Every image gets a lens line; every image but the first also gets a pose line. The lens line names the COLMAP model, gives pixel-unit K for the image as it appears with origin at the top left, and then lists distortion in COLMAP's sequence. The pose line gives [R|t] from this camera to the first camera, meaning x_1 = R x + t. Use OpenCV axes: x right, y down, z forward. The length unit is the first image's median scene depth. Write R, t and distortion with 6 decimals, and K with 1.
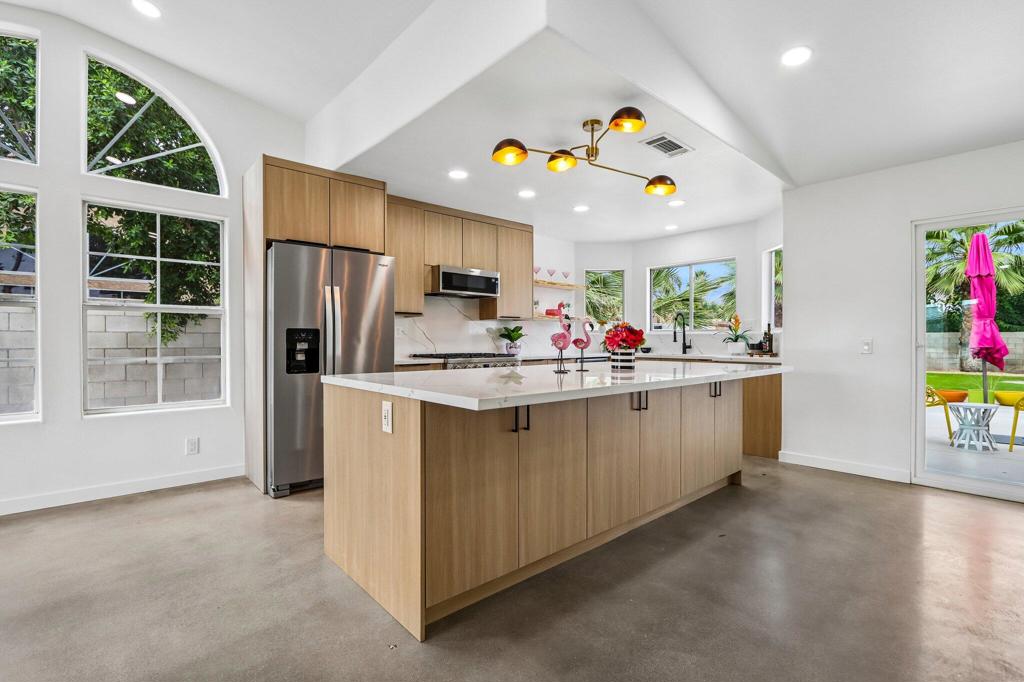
lens RADIAL K [[467.4, 0, 504.7], [0, 467.4, 347.0], [0, 0, 1]] dist [-0.013203, 0.000879]
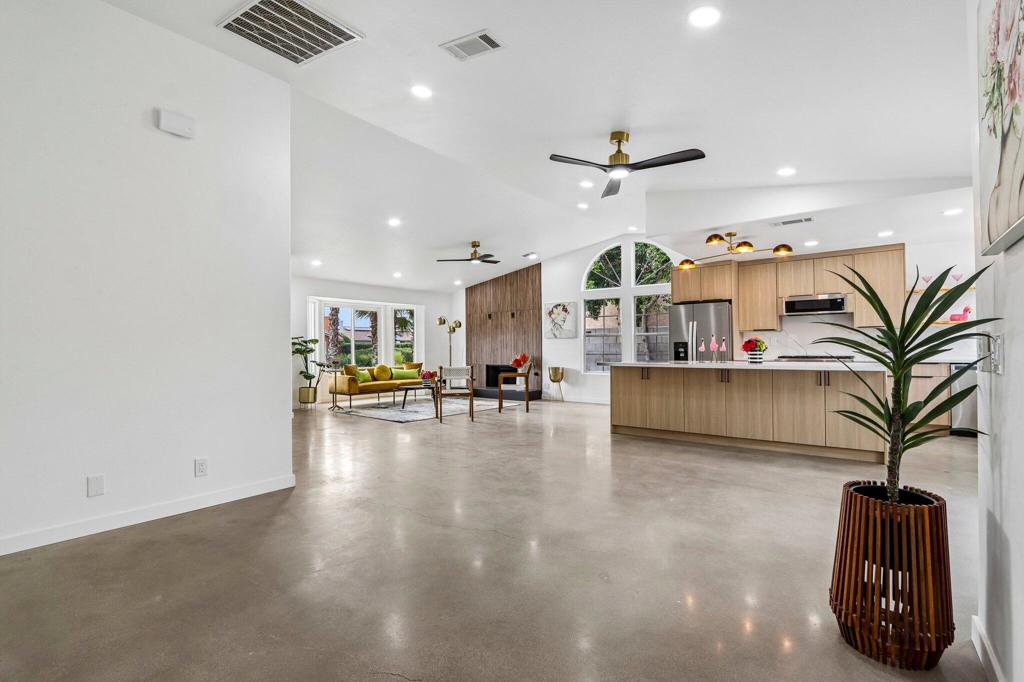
lens RADIAL K [[467.4, 0, 508.1], [0, 467.4, 340.4], [0, 0, 1]] dist [-0.013203, 0.000879]
pose [[0.172368, -0.018624, -0.984857, 1.598521], [-0.007813, 0.999764, -0.020274, 0.003801], [0.985002, 0.011189, 0.172182, -0.190682]]
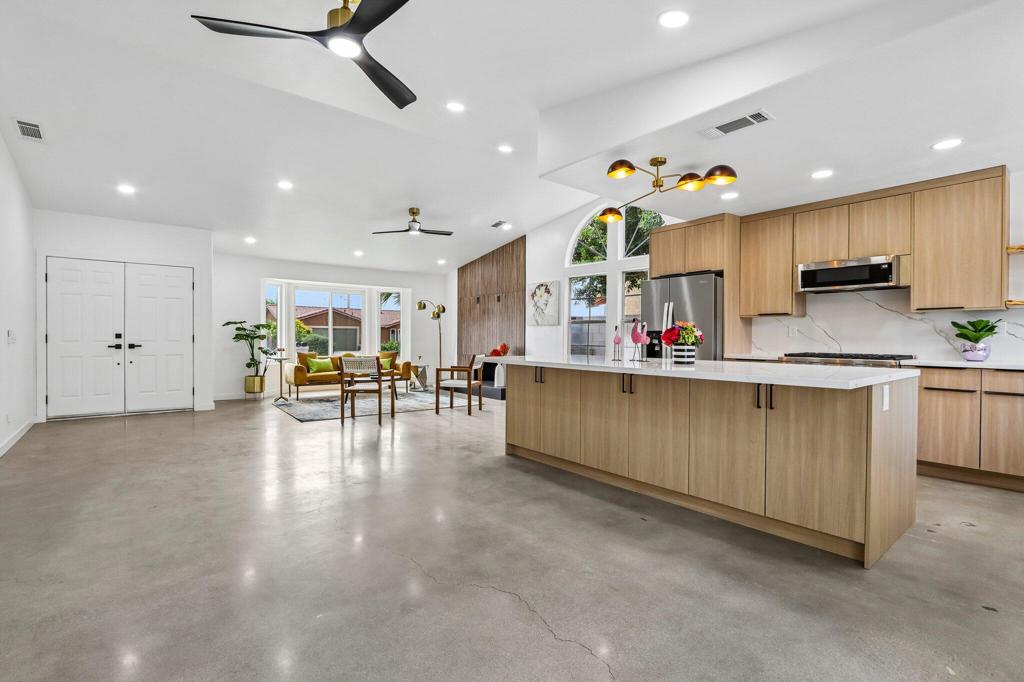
lens RADIAL K [[467.4, 0, 509.5], [0, 467.4, 341.3], [0, 0, 1]] dist [-0.013203, 0.000879]
pose [[-0.043389, 0.007142, -0.999033, 1.199055], [-0.021423, 0.999738, 0.008077, -0.005963], [0.998829, 0.021752, -0.043225, 0.562313]]
